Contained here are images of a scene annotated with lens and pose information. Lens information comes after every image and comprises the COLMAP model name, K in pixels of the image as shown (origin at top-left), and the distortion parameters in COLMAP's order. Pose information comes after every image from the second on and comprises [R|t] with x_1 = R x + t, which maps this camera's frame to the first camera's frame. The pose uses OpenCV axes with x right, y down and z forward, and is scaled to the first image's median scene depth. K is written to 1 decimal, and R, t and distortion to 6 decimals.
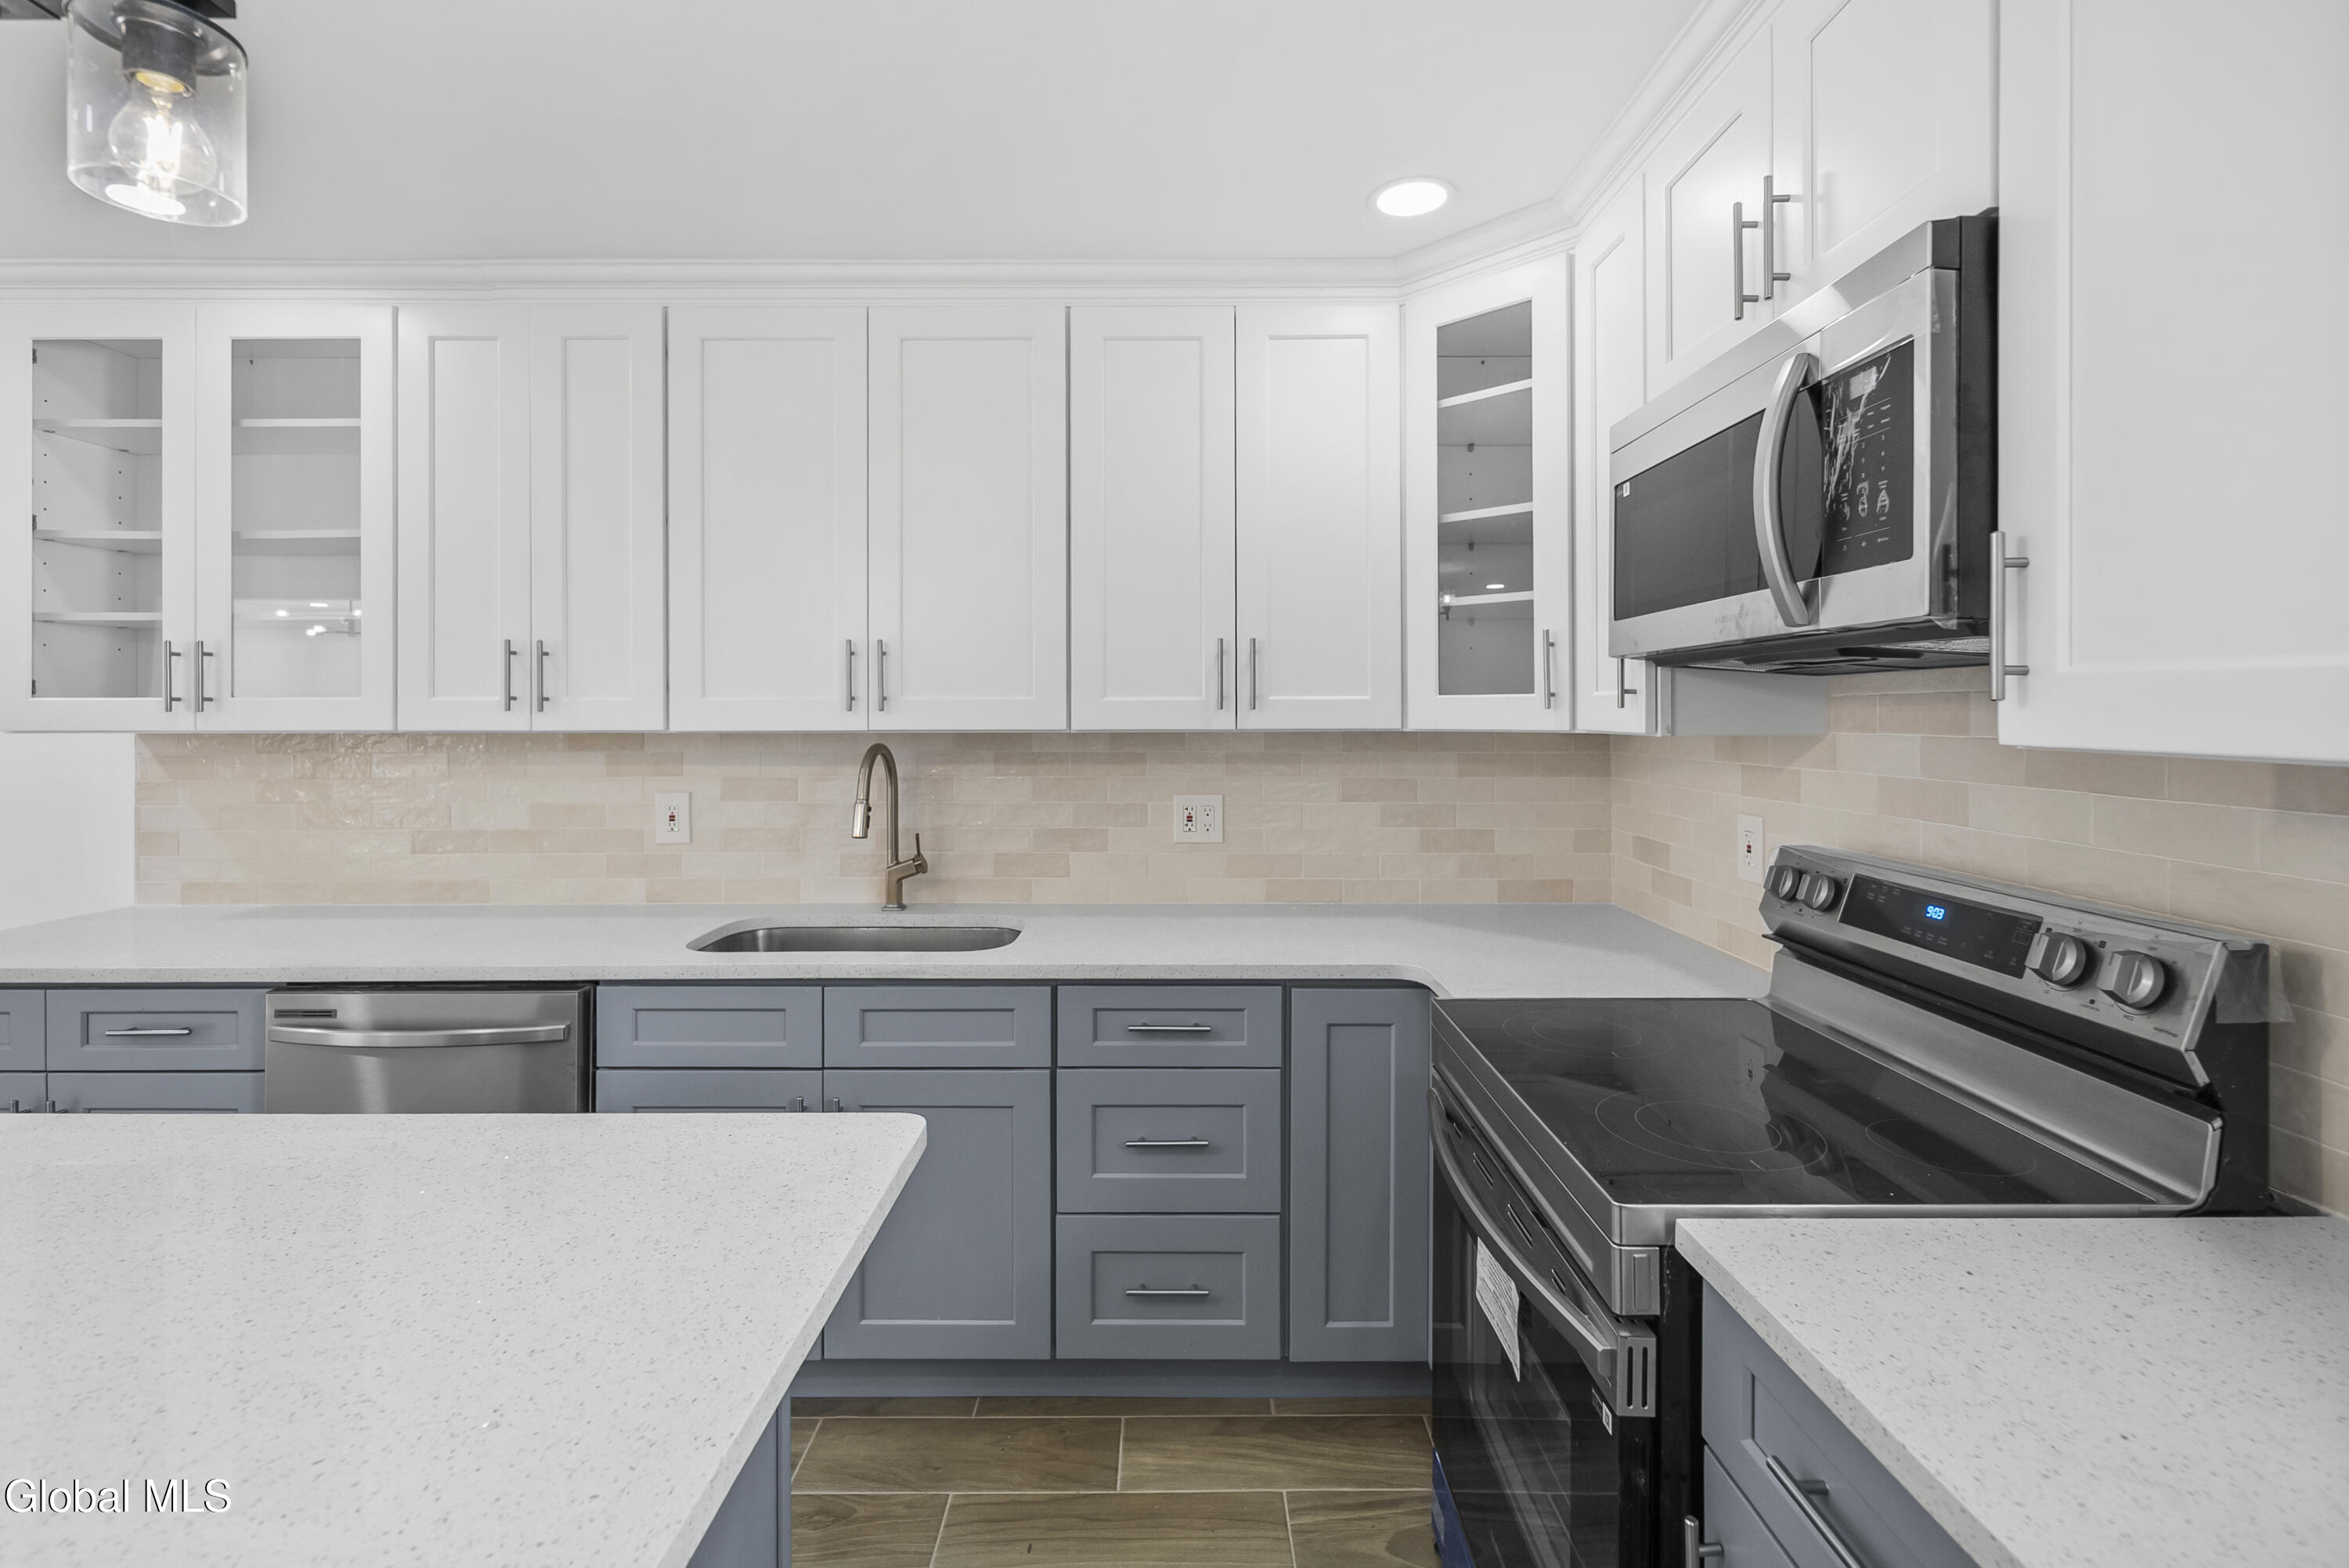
lens RADIAL K [[1050.0, 0, 1165.5], [0, 1050.0, 709.0], [0, 0, 1]] dist [0.003117, 0.000175]
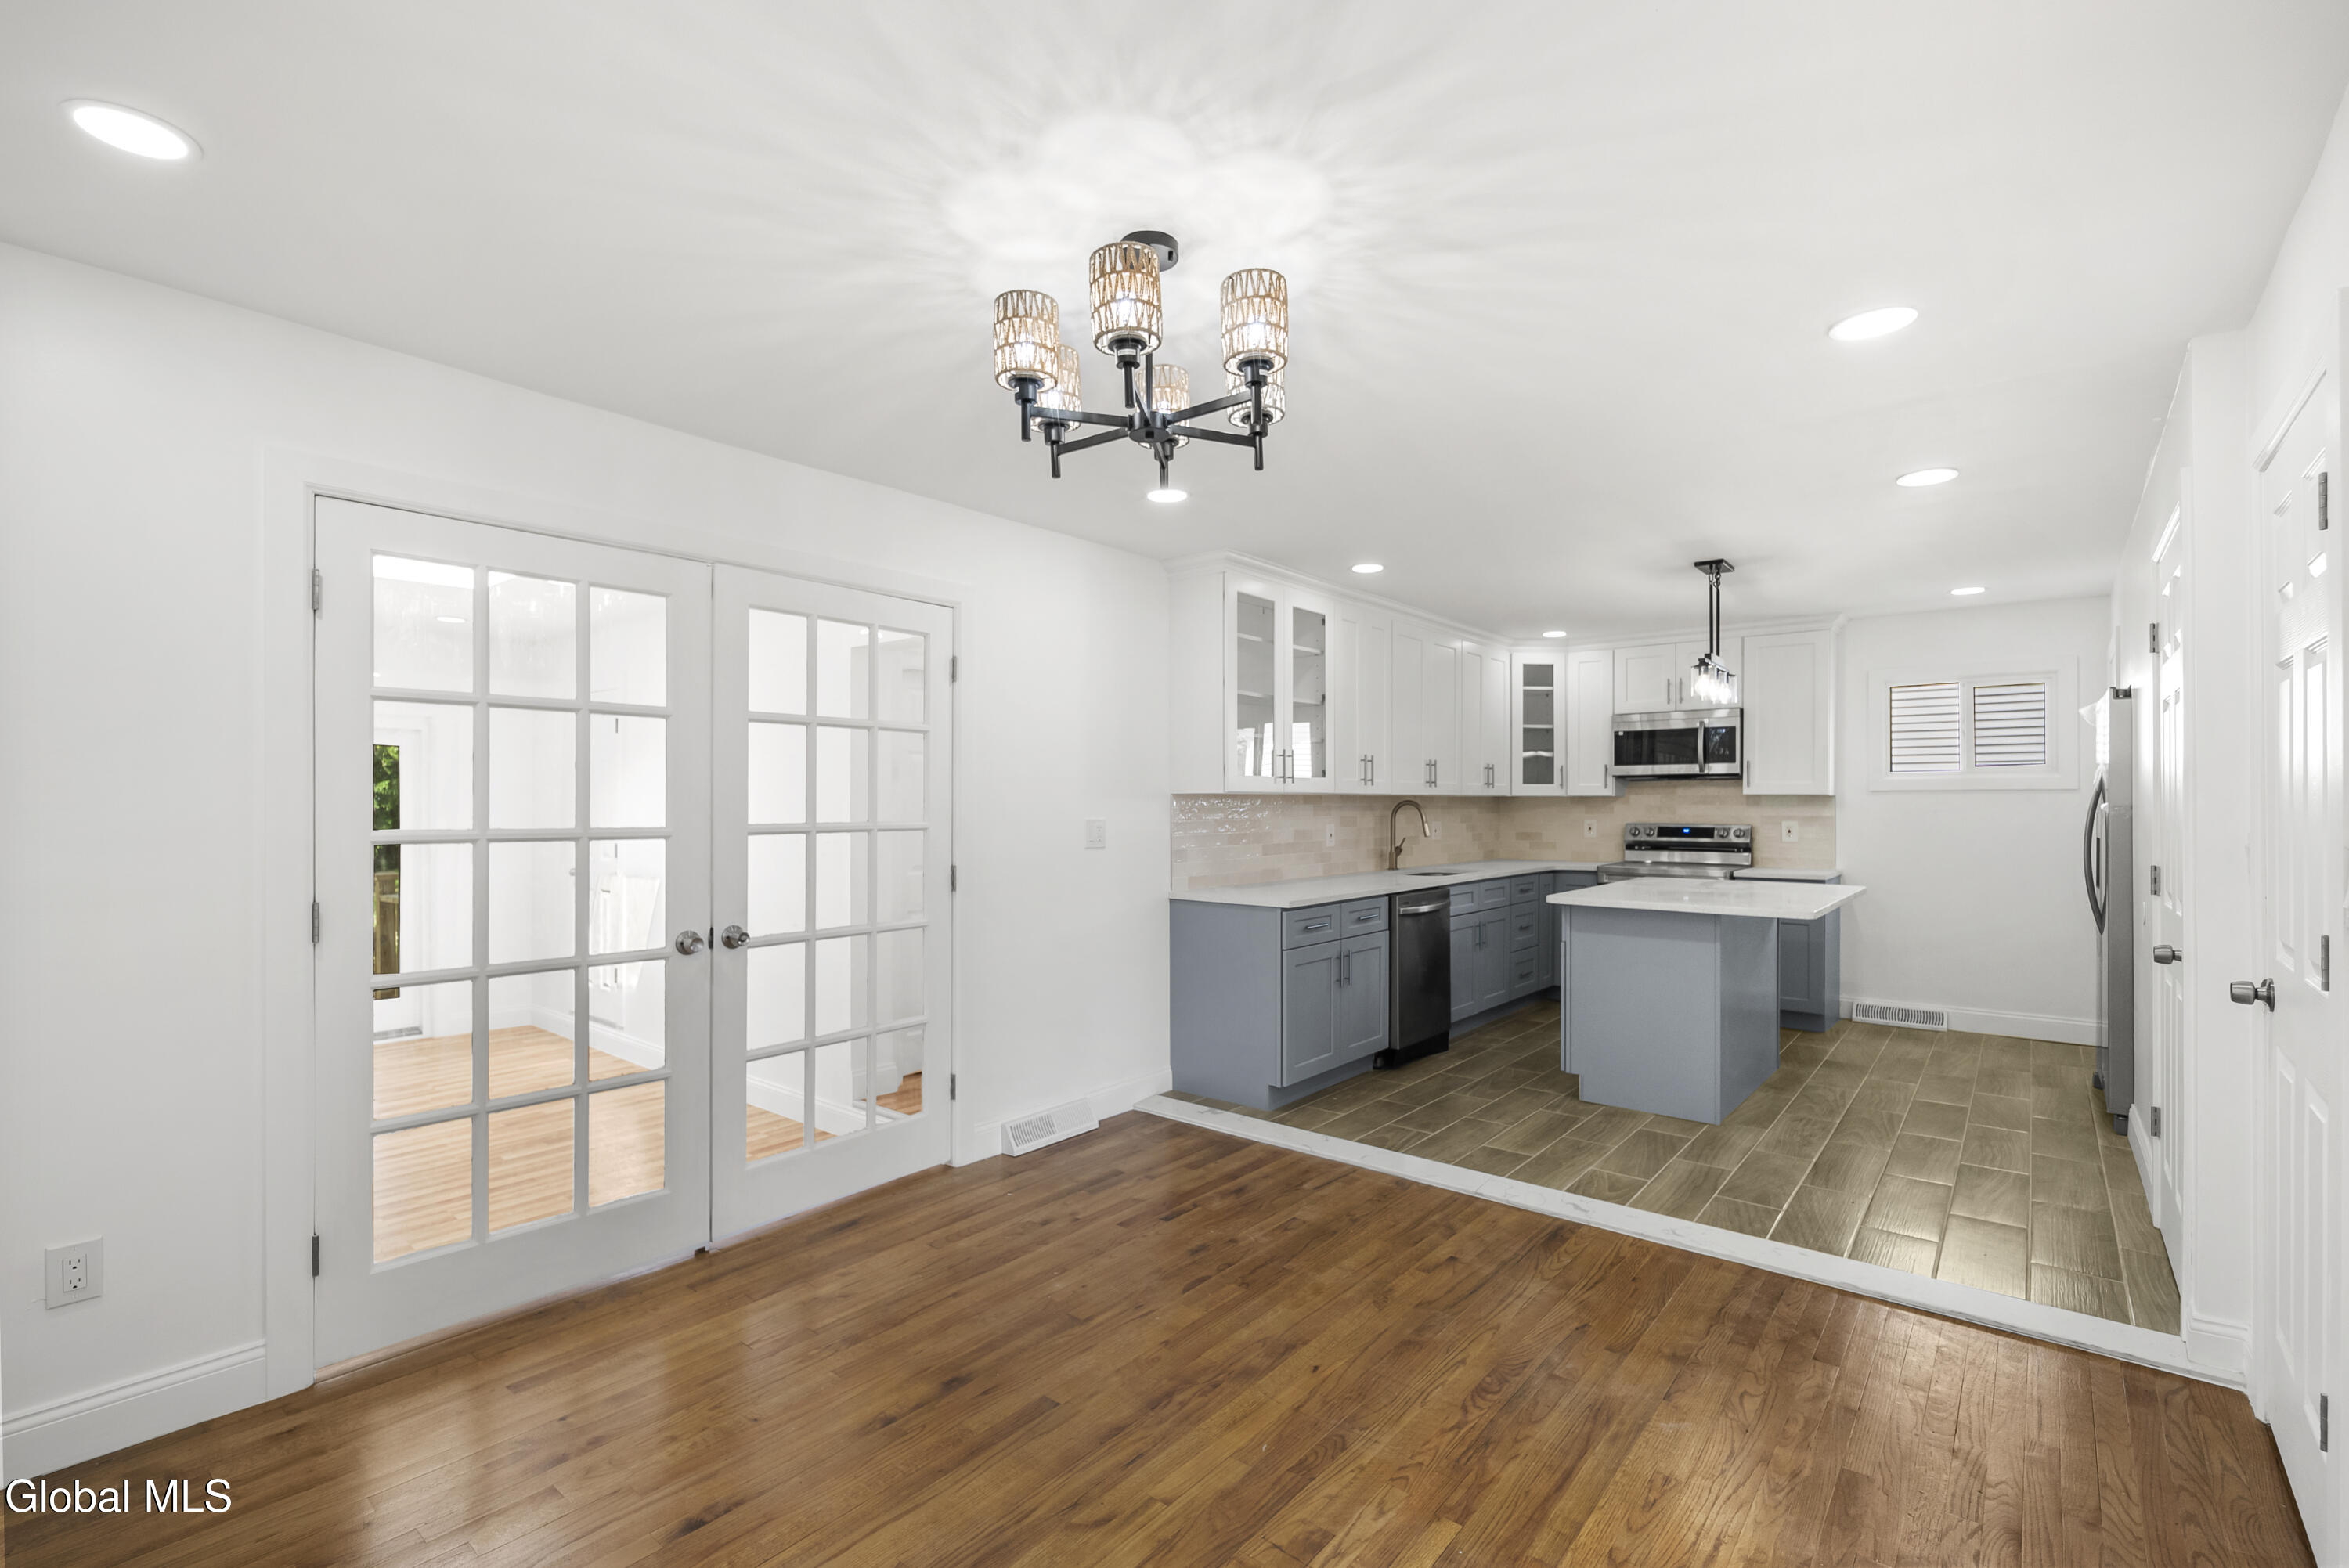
lens RADIAL K [[1050.0, 0, 1166.5], [0, 1050.0, 804.7], [0, 0, 1]] dist [0.003117, 0.000175]
pose [[0.637956, 0.000028, 0.770073, -2.682282], [-0.002947, 0.999993, 0.002405, 0.041135], [-0.770067, -0.003804, 0.637951, -0.147888]]
